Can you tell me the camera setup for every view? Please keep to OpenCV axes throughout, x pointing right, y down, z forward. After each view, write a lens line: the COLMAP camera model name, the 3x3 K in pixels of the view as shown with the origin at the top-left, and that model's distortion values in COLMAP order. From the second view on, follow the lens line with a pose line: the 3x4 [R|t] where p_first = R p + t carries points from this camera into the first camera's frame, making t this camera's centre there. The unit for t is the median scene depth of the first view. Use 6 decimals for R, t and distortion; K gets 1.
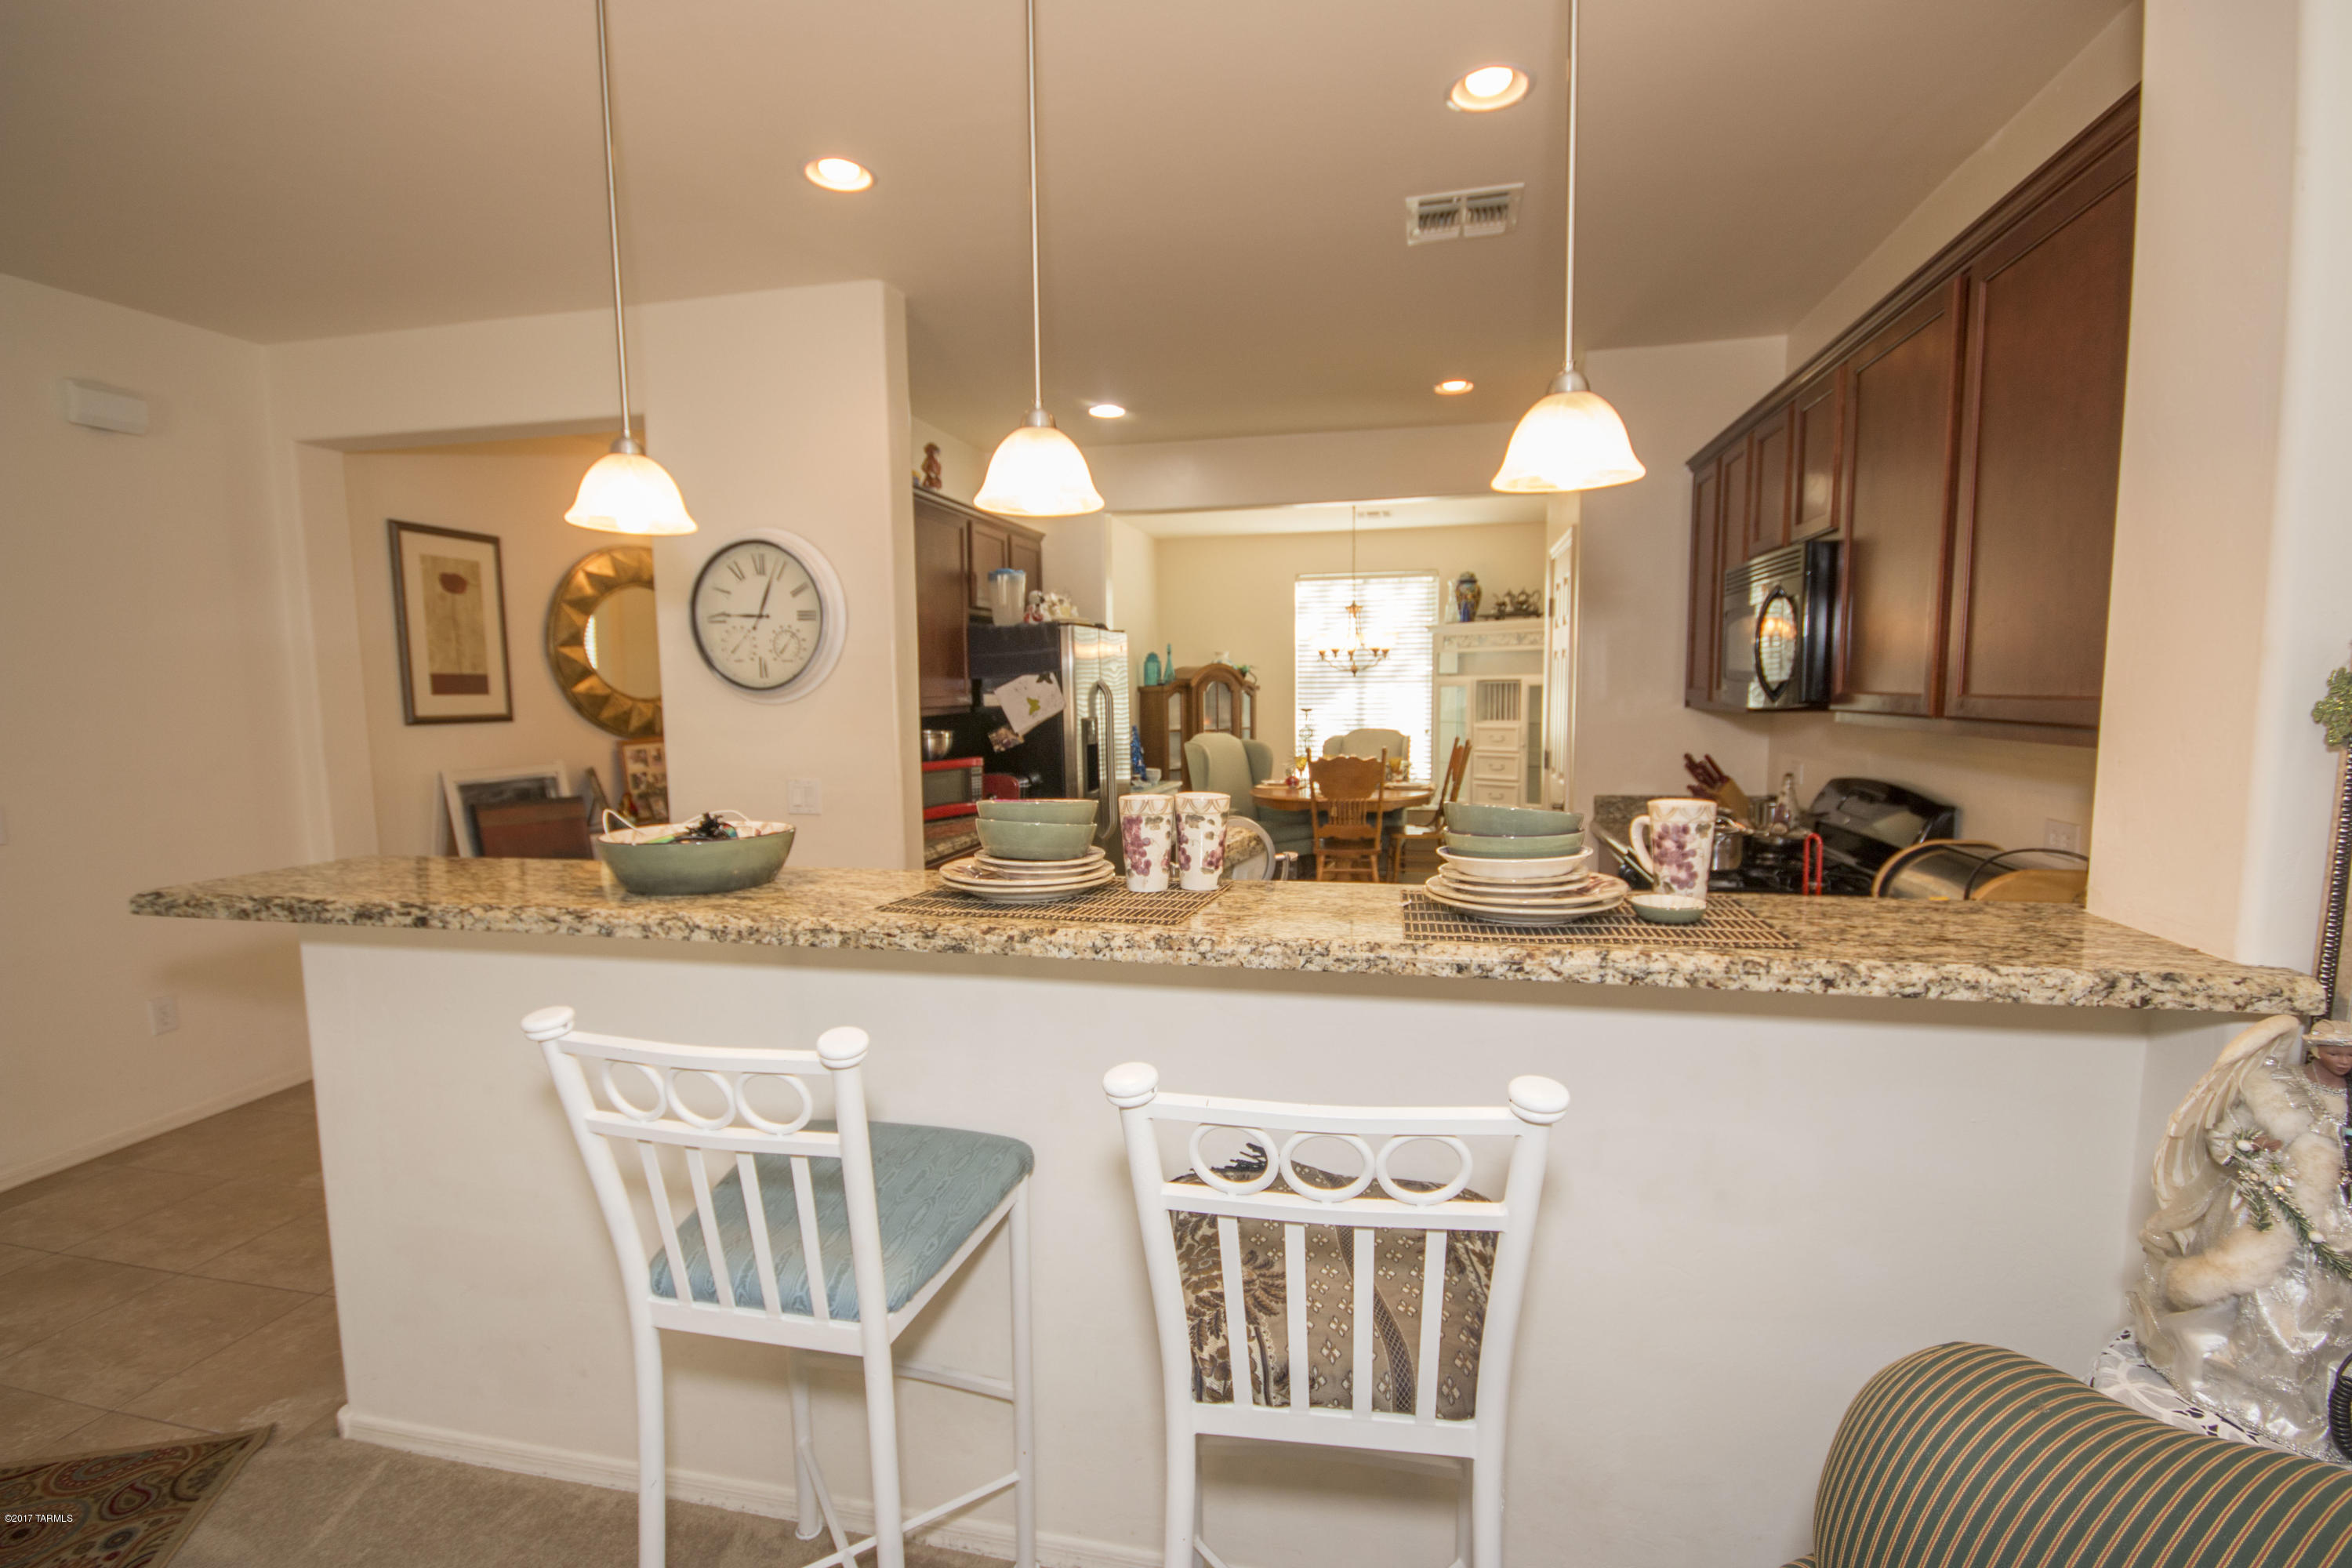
lens RADIAL K [[1076.2, 0, 1178.8], [0, 1076.2, 796.8], [0, 0, 1]] dist [0.004424, -0.007450]
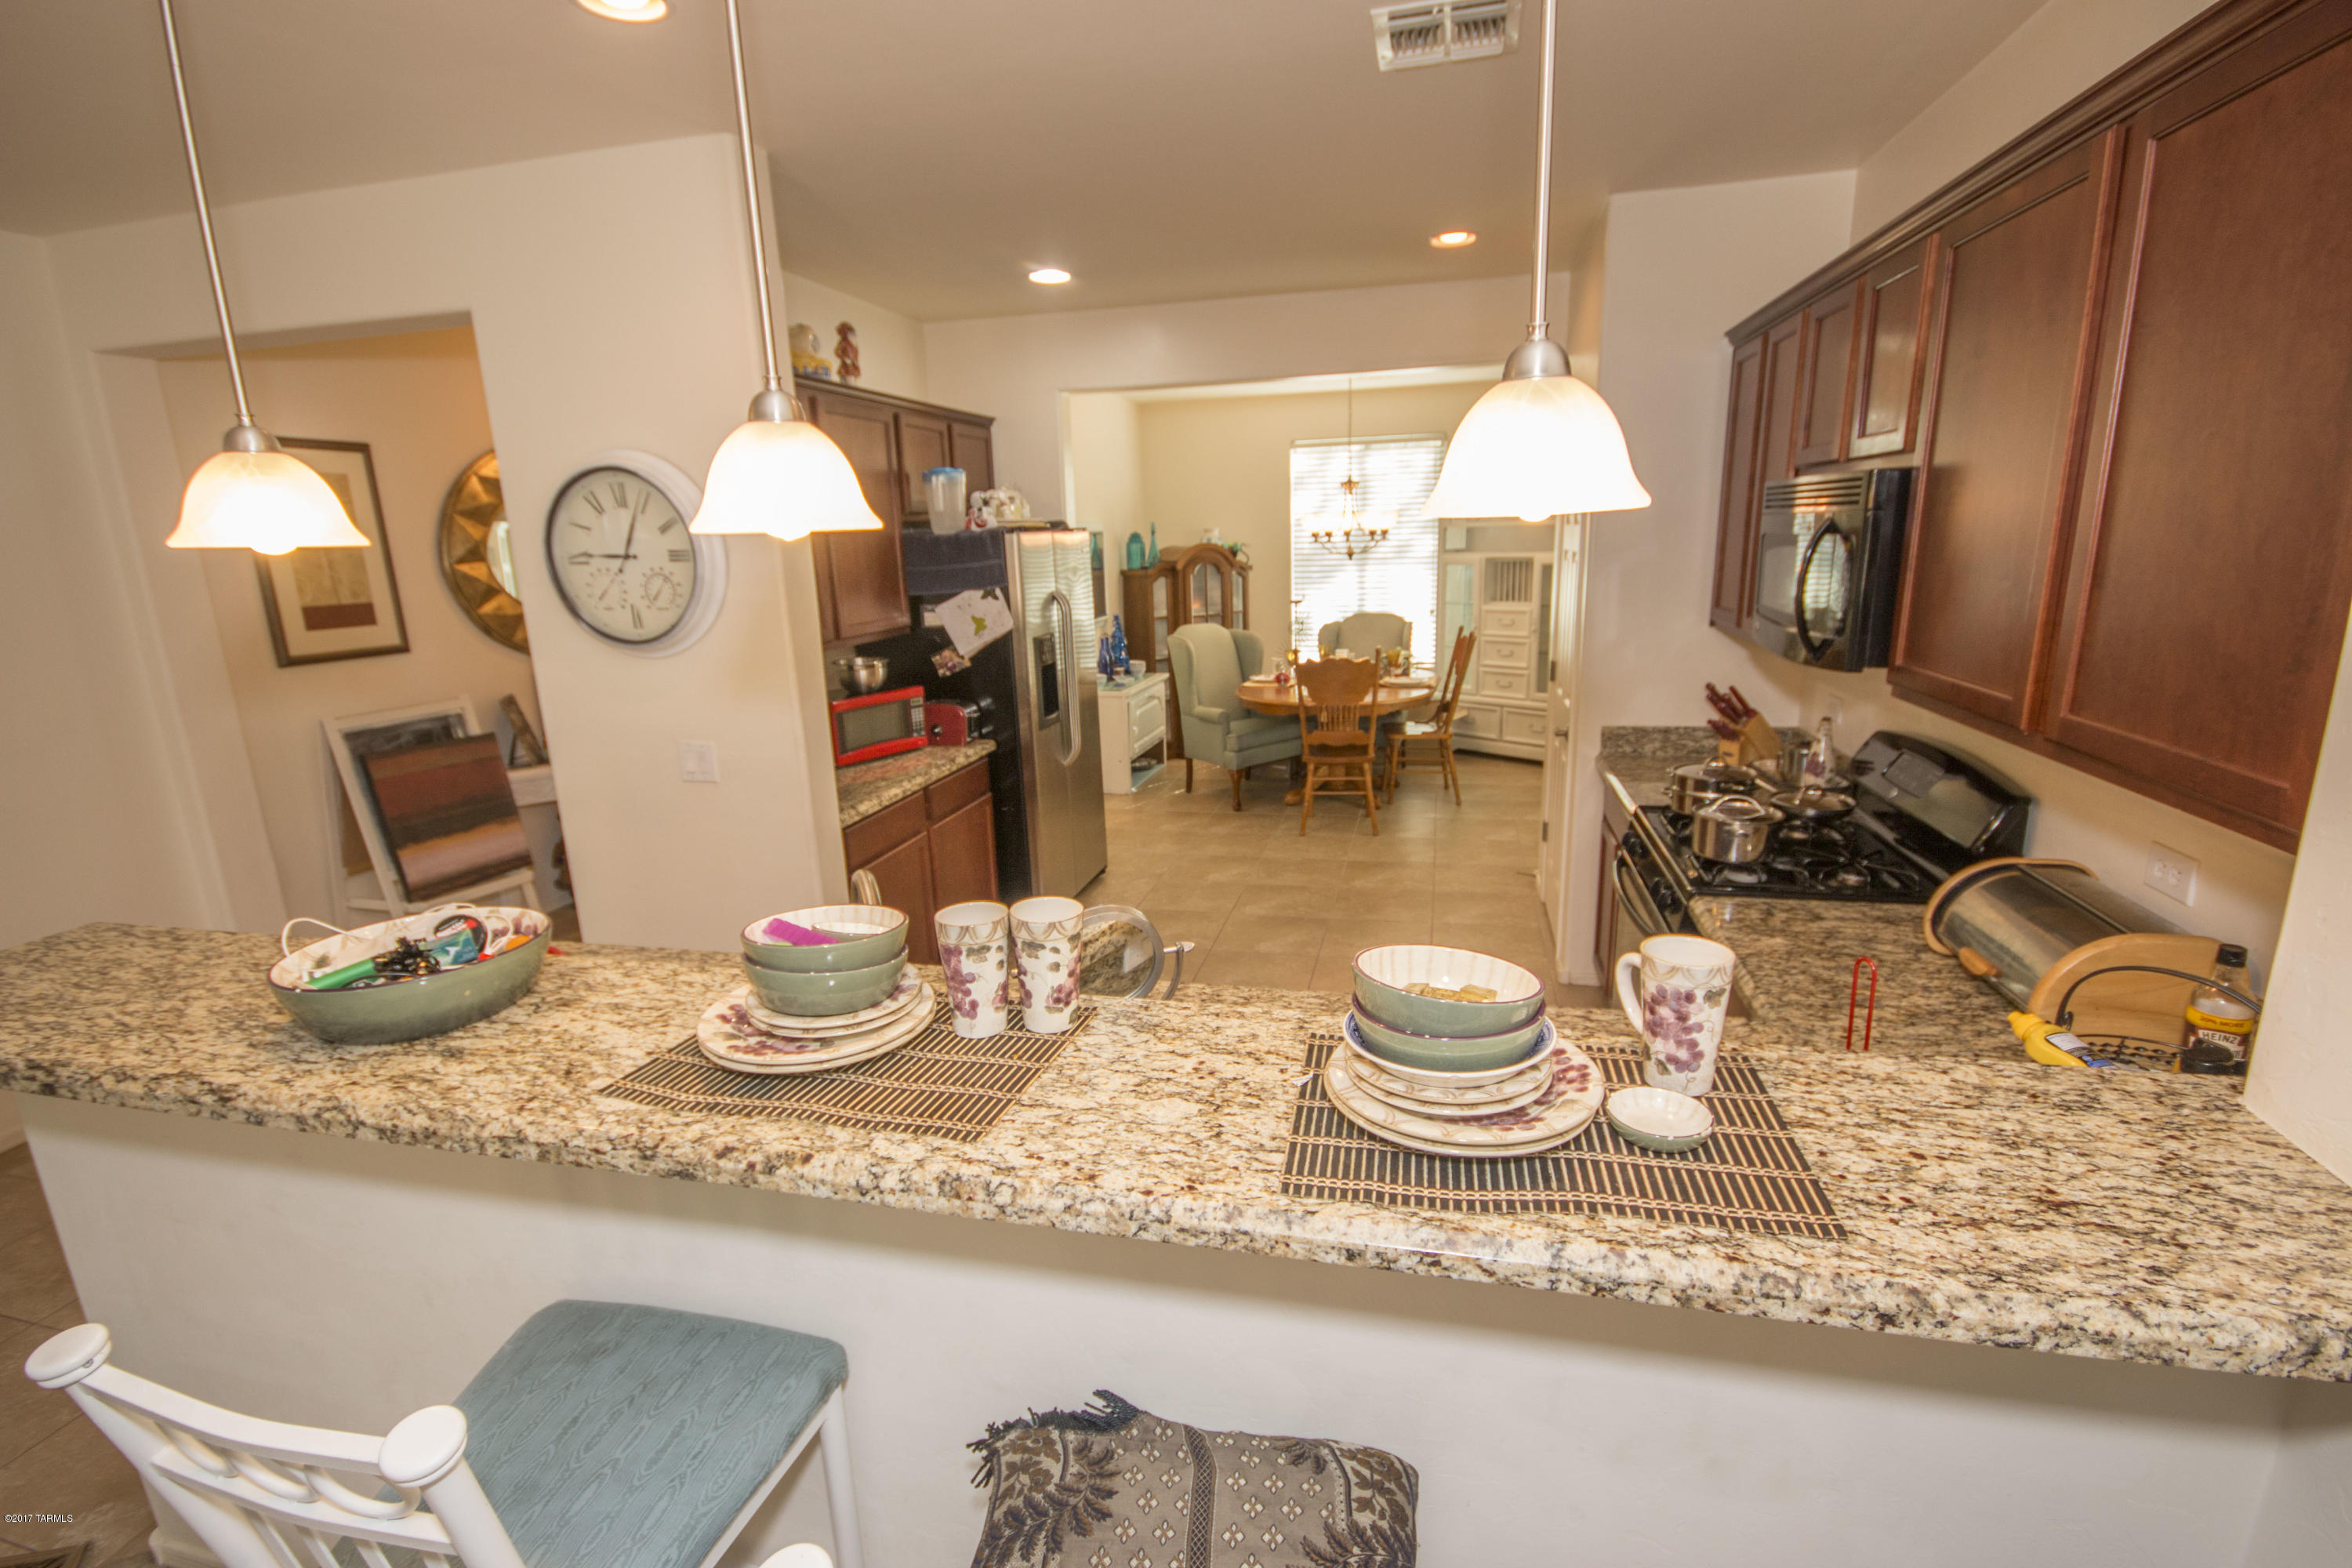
lens RADIAL K [[1076.2, 0, 1178.3], [0, 1076.2, 799.5], [0, 0, 1]] dist [0.004424, -0.007450]
pose [[0.999722, -0.015973, -0.017357, 0.052230], [0.018242, 0.990045, 0.139562, -0.073554], [0.014955, -0.139840, 0.990061, 0.109509]]
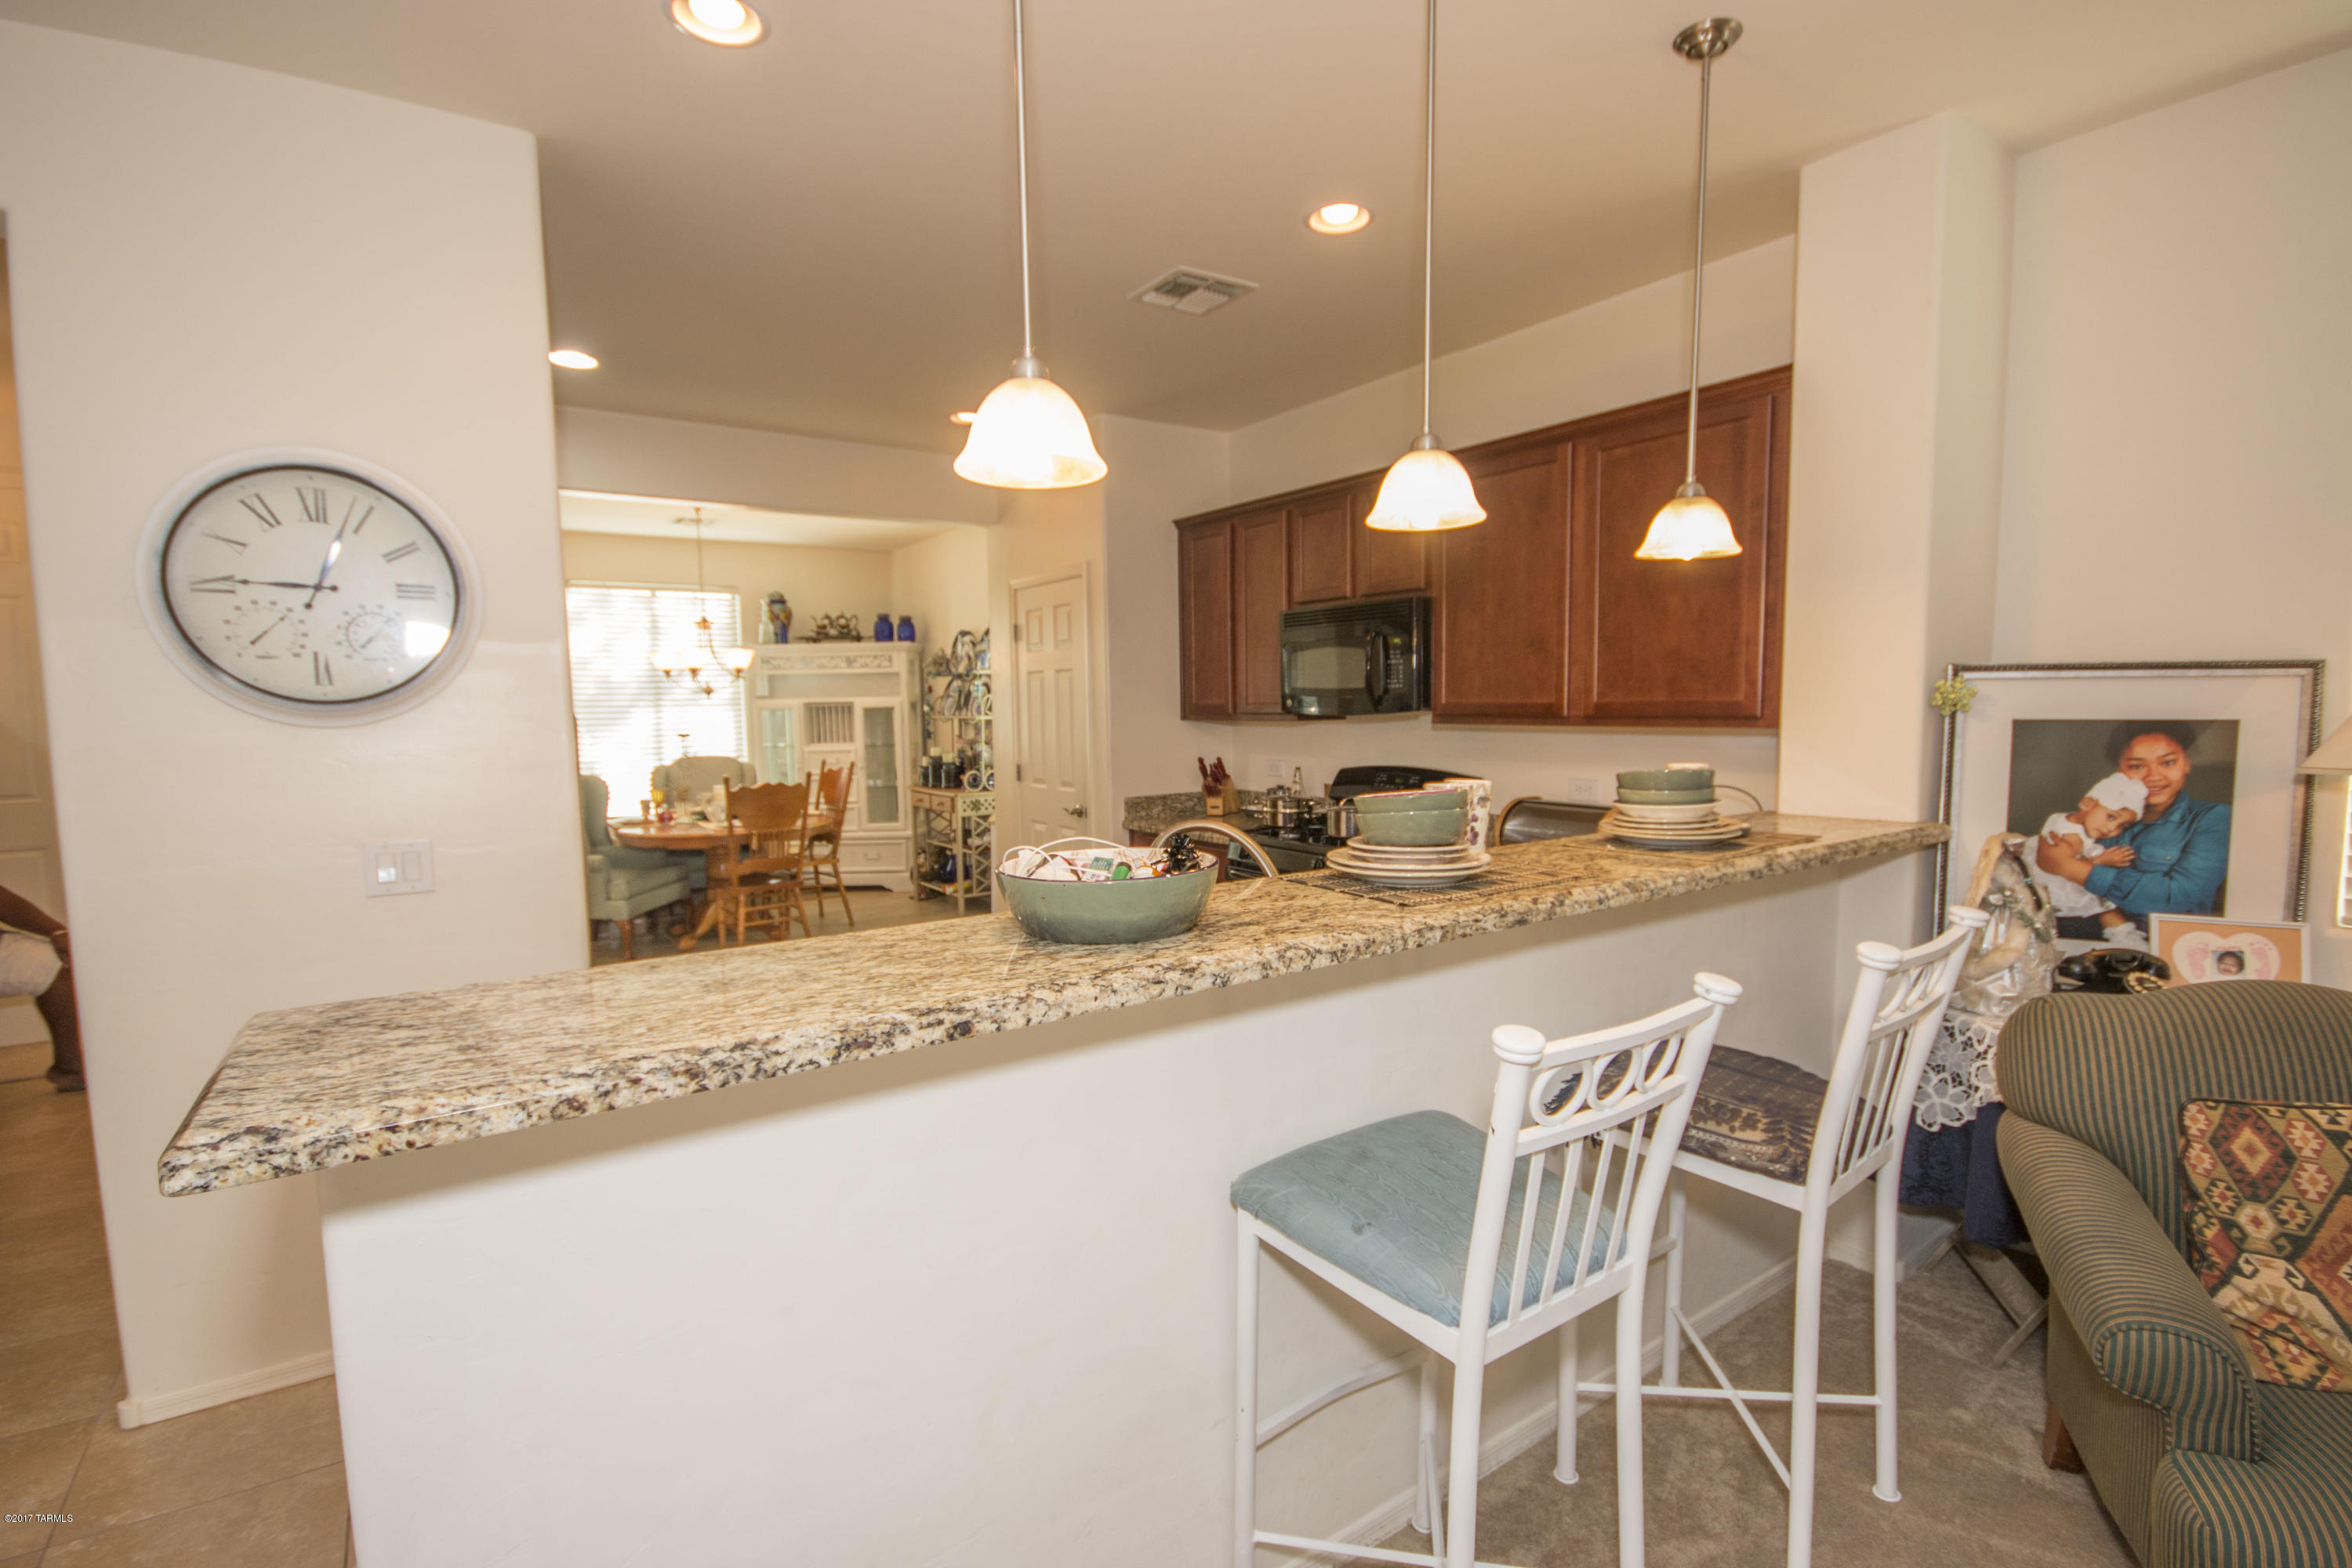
lens RADIAL K [[1076.2, 0, 1183.4], [0, 1076.2, 789.6], [0, 0, 1]] dist [0.004424, -0.007450]
pose [[0.673970, -0.057979, 0.736480, -0.432853], [0.082211, 0.996610, 0.003225, -0.008730], [-0.734170, 0.058373, 0.676451, 0.176842]]
